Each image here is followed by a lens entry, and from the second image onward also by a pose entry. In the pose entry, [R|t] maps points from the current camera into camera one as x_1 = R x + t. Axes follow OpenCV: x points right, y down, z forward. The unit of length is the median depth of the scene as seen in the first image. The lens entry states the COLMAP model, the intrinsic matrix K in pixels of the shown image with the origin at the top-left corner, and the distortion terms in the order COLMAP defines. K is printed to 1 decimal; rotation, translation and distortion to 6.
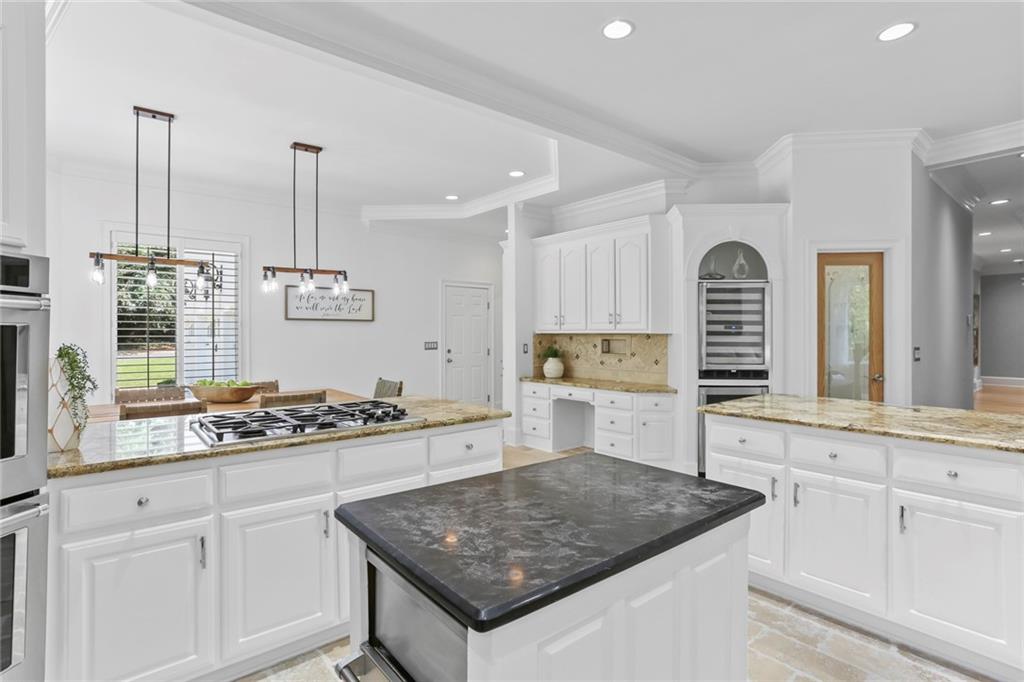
lens RADIAL K [[506.5, 0, 511.7], [0, 506.5, 336.6], [0, 0, 1]] dist [0.000141, 0.000668]
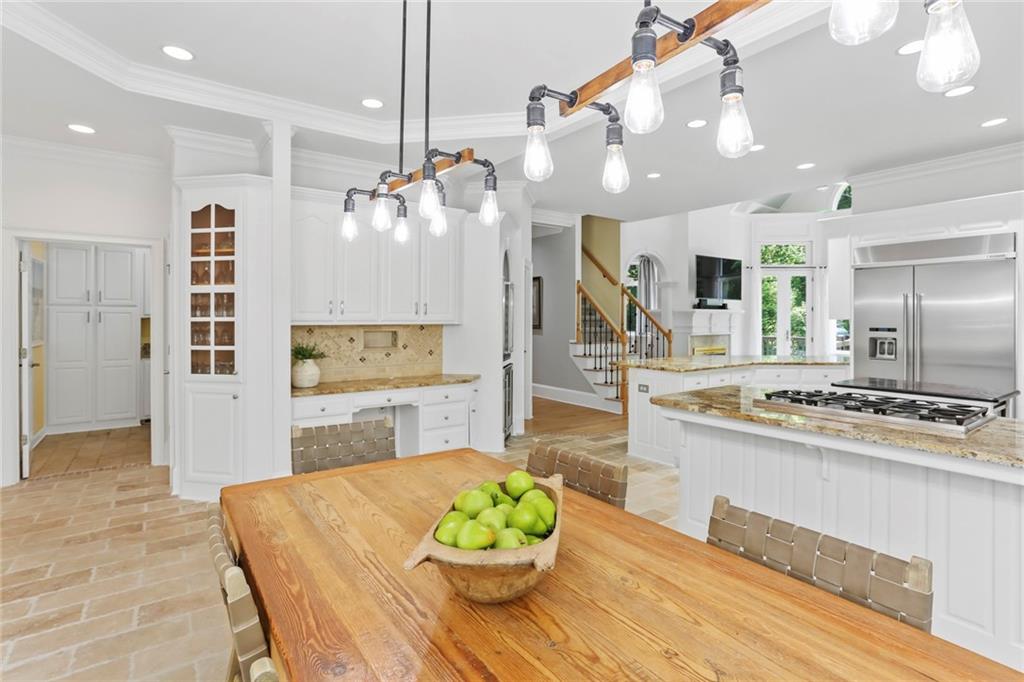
lens RADIAL K [[506.5, 0, 503.9], [0, 506.5, 323.4], [0, 0, 1]] dist [0.000141, 0.000668]
pose [[0.067350, -0.010867, 0.997670, -0.667746], [0.004727, 0.999933, 0.010573, -0.016850], [-0.997718, 0.004004, 0.067397, 0.734197]]
